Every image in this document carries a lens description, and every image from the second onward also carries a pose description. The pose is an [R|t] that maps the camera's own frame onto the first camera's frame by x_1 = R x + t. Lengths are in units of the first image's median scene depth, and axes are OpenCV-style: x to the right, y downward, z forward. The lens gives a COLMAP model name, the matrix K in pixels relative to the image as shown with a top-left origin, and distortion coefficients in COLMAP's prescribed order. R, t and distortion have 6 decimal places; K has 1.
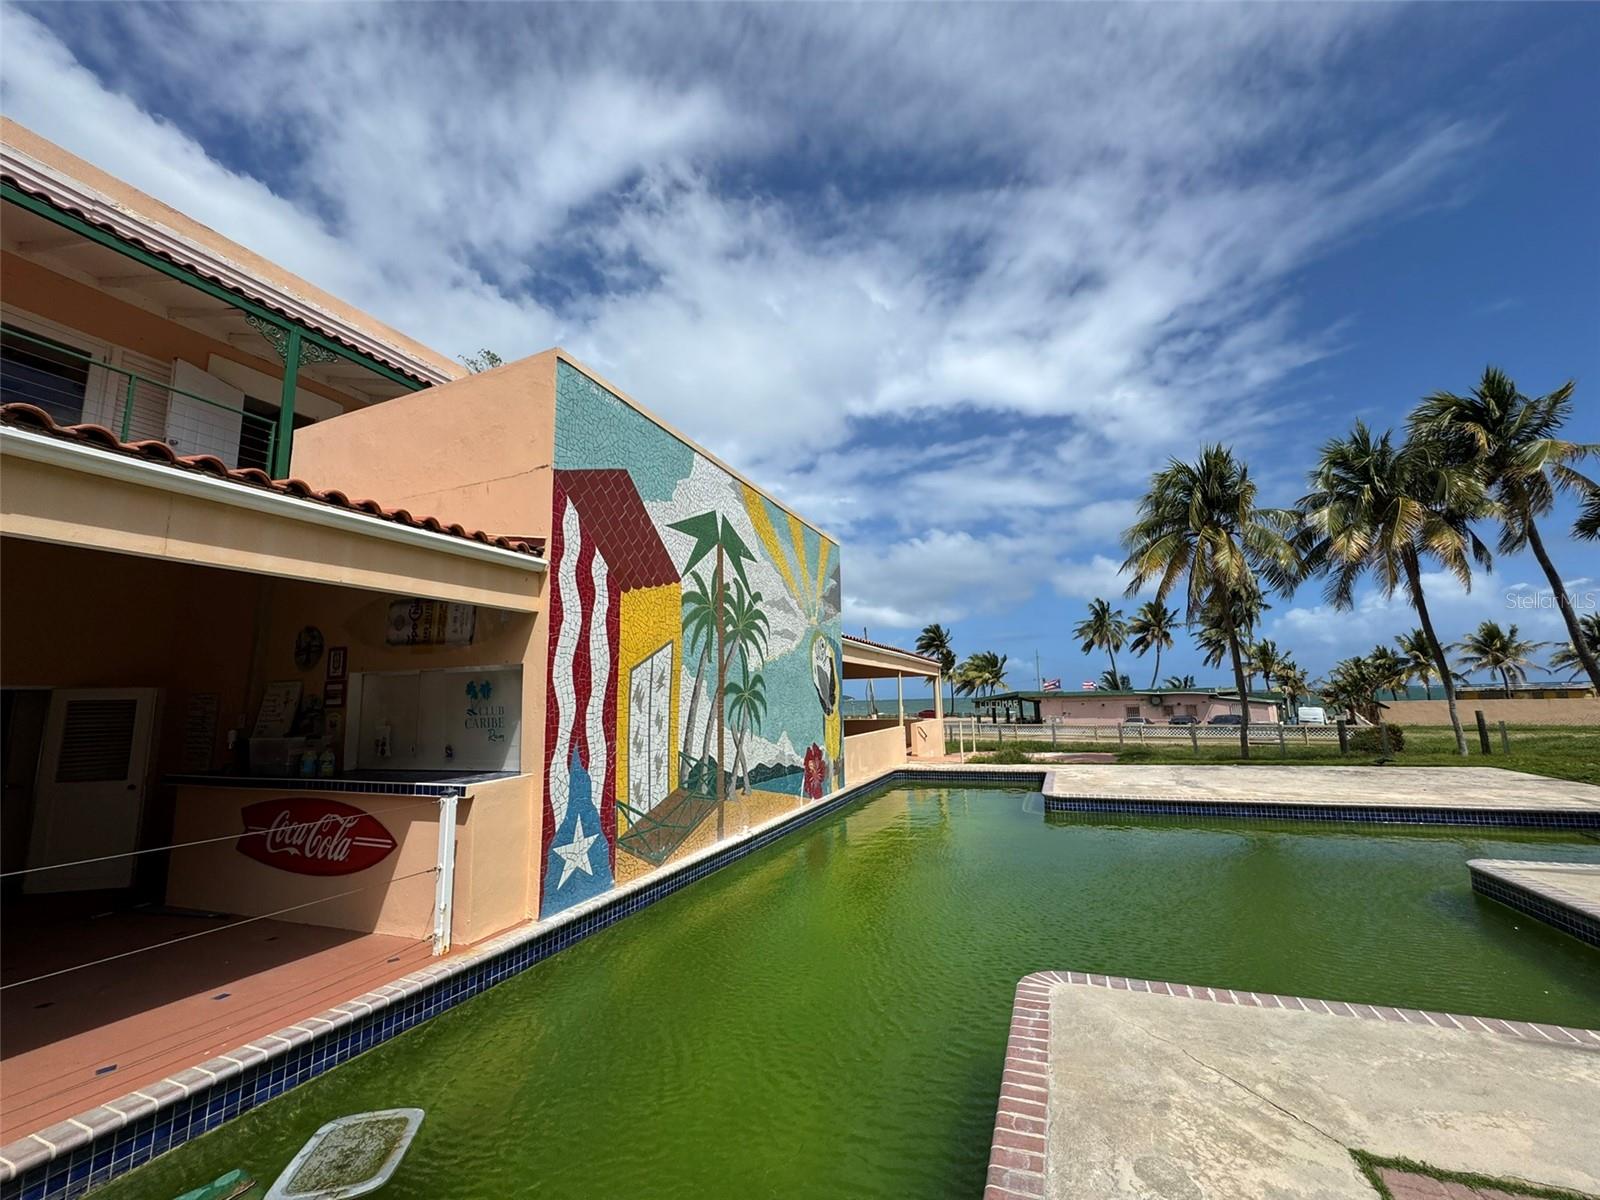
lens RADIAL K [[641.9, 0, 796.4], [0, 641.9, 603.8], [0, 0, 1]] dist [0.002689, -0.000686]
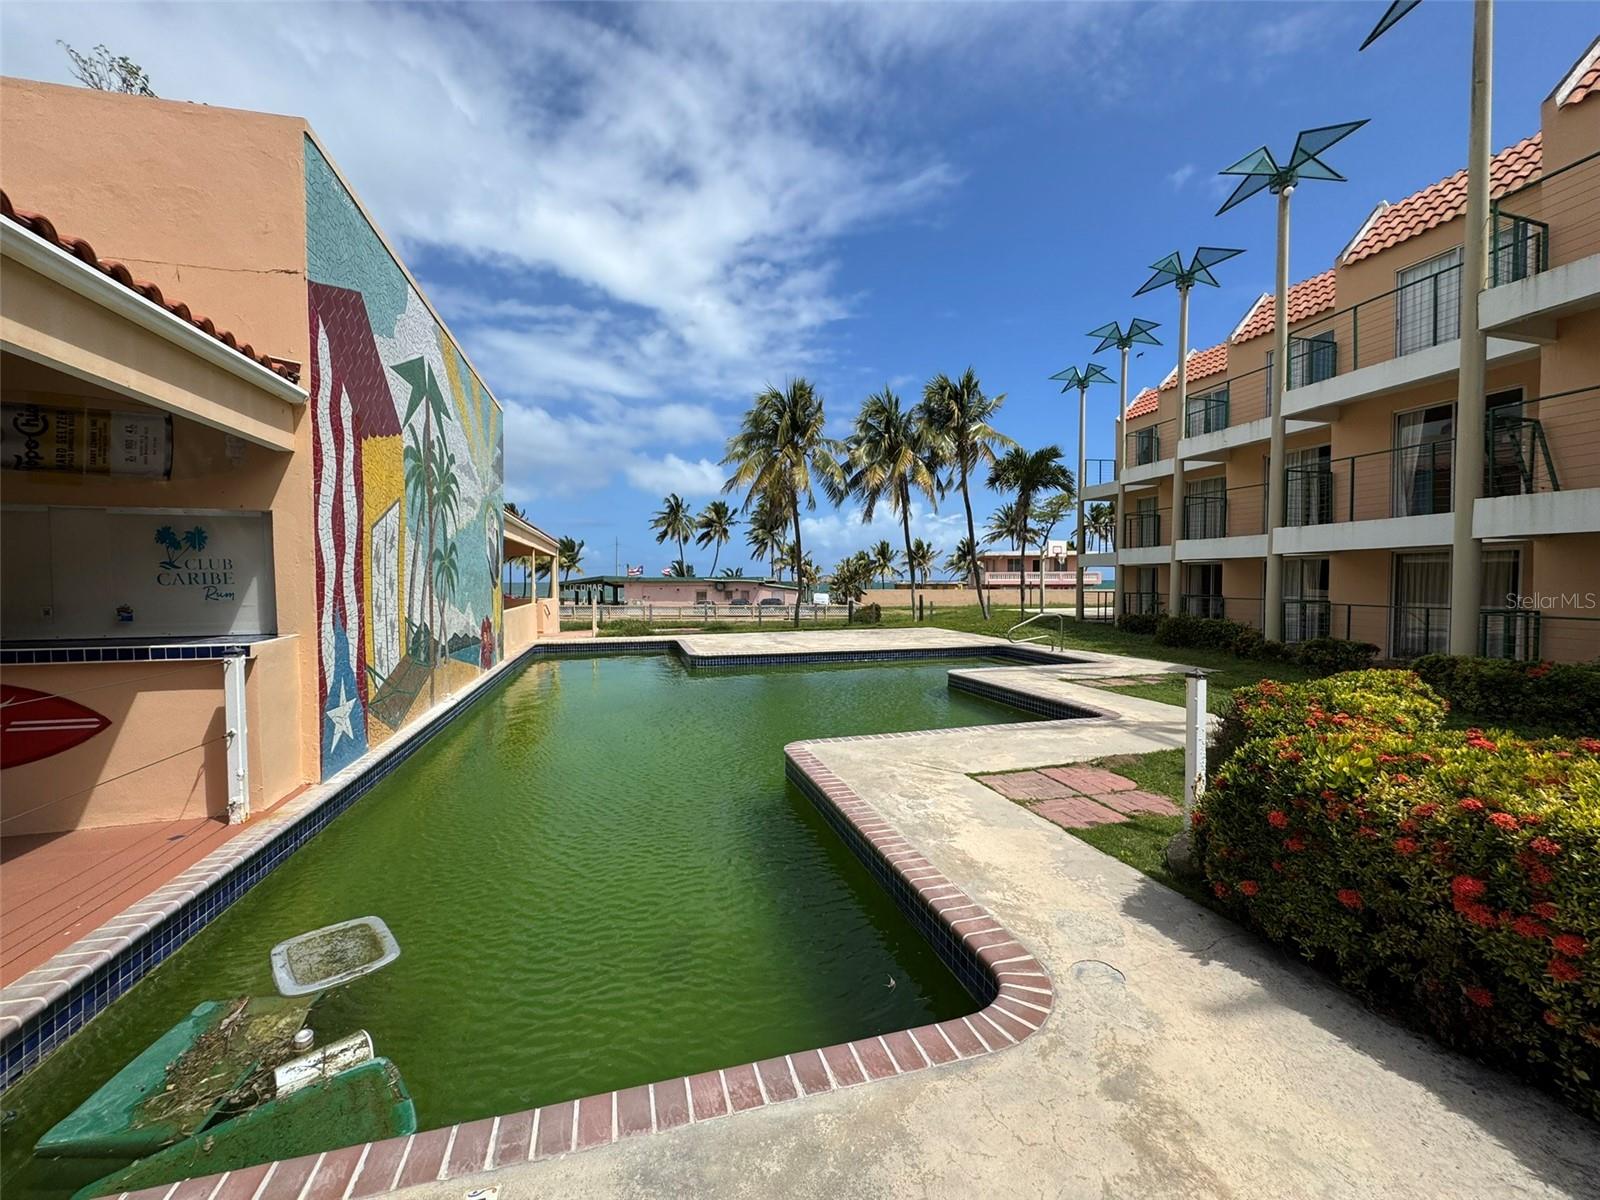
lens RADIAL K [[641.9, 0, 793.8], [0, 641.9, 596.6], [0, 0, 1]] dist [0.002689, -0.000686]
pose [[0.796525, 0.006612, 0.604570, -0.196226], [-0.105720, 0.986058, 0.128503, 0.011681], [-0.595291, -0.166271, 0.786119, -0.053895]]
